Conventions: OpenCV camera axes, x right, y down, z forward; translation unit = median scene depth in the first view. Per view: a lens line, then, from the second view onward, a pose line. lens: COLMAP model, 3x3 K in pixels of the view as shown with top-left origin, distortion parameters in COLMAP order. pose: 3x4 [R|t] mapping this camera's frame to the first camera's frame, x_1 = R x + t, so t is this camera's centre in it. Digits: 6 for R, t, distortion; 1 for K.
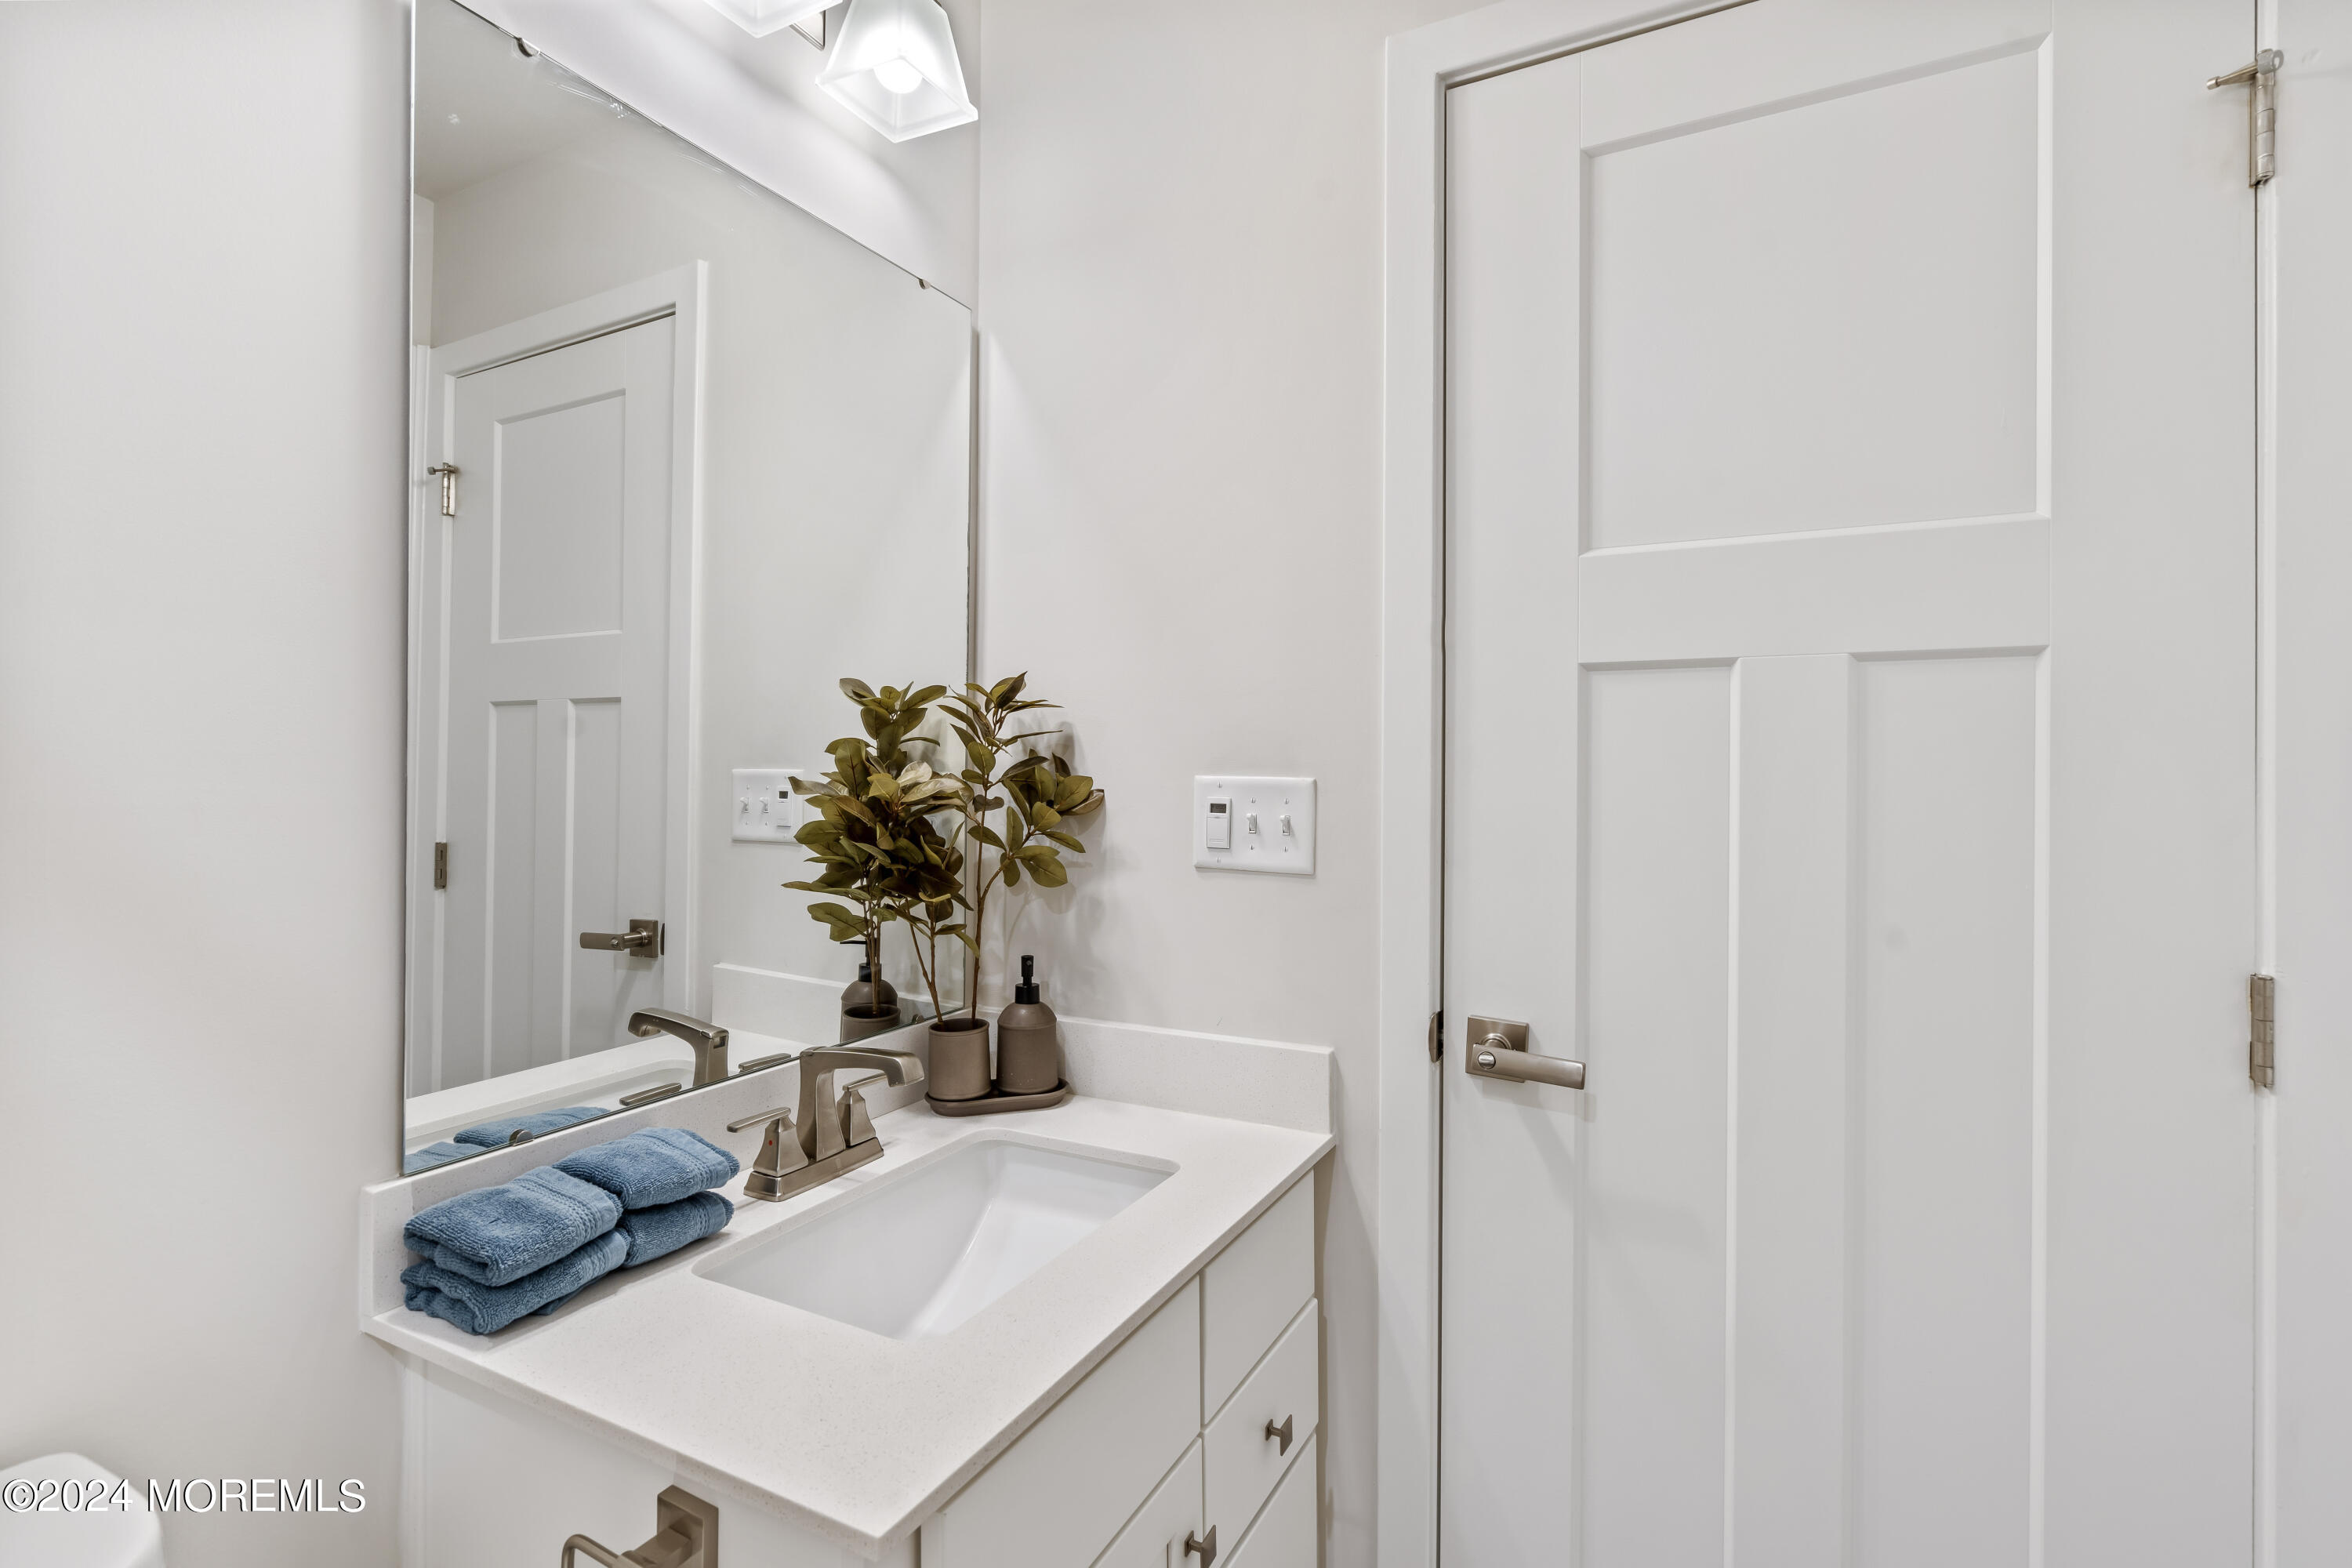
lens RADIAL K [[1075.8, 0, 1176.6], [0, 1075.8, 776.4], [0, 0, 1]] dist [0.003734, 0.000074]
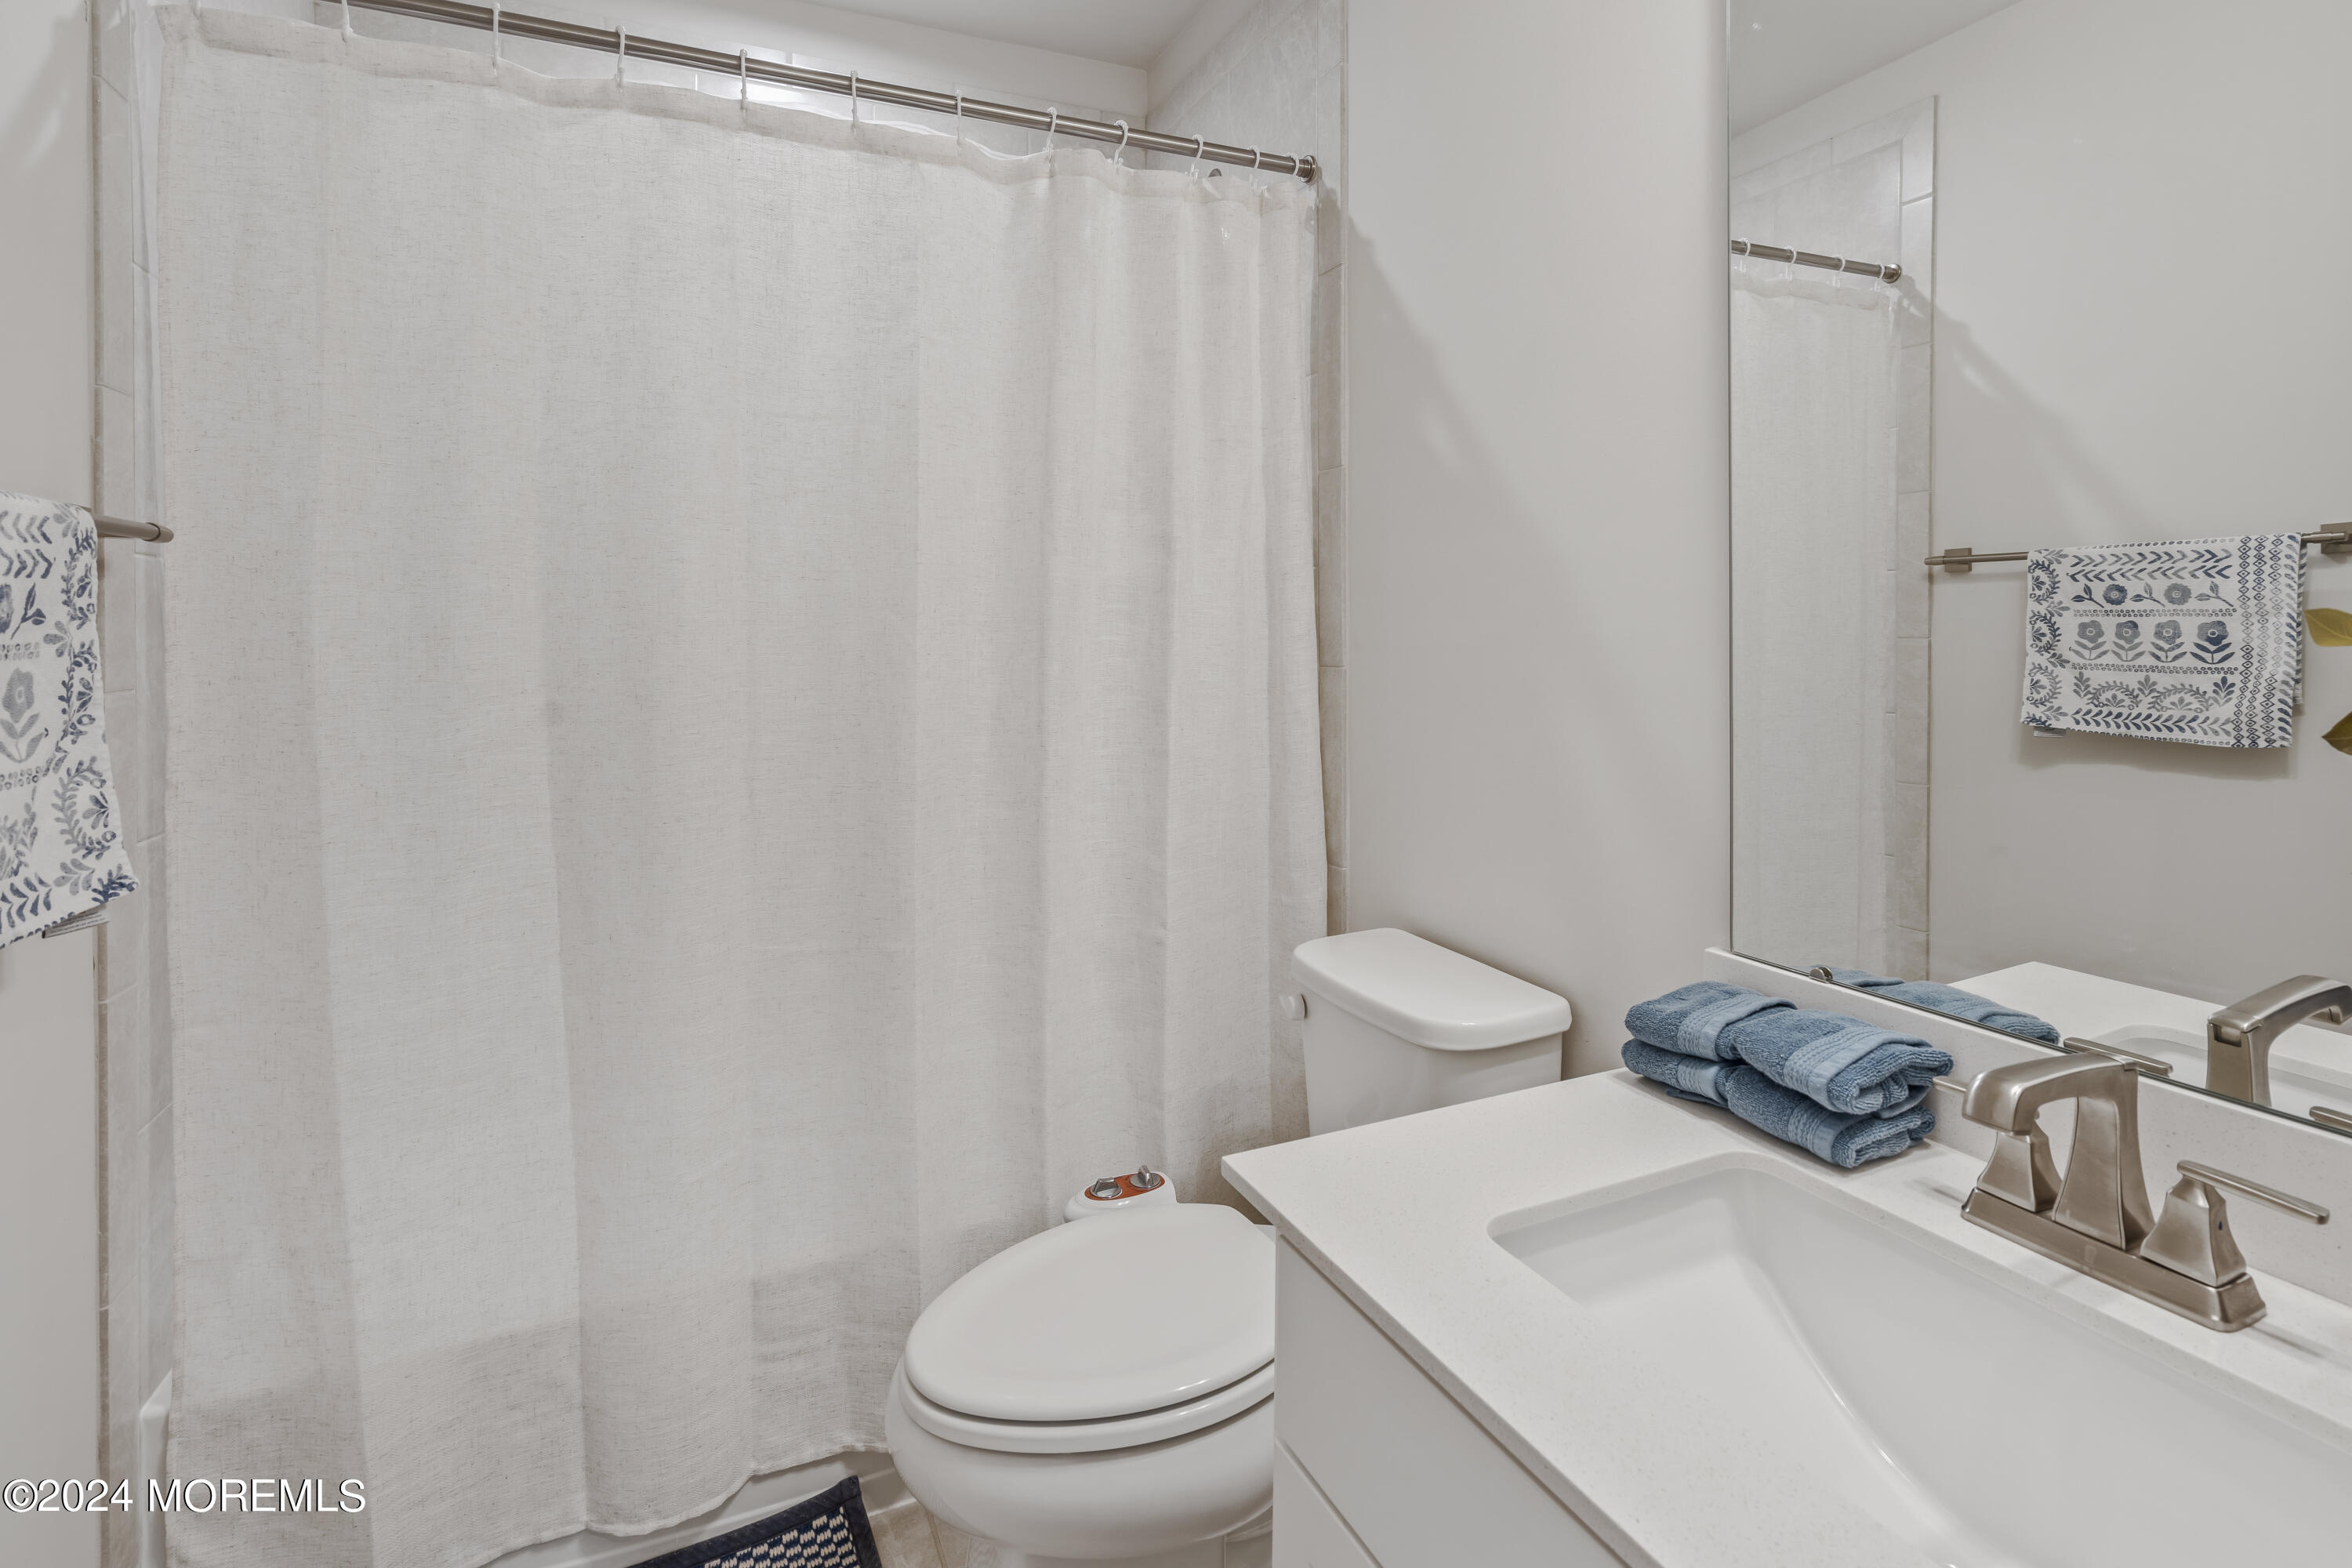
lens RADIAL K [[1075.8, 0, 1176.6], [0, 1075.8, 776.4], [0, 0, 1]] dist [0.003734, 0.000074]
pose [[-0.598566, 0.113019, -0.793061, 0.450818], [0.006934, 0.990691, 0.135950, 0.018607], [0.801044, 0.075876, -0.593777, 0.992619]]
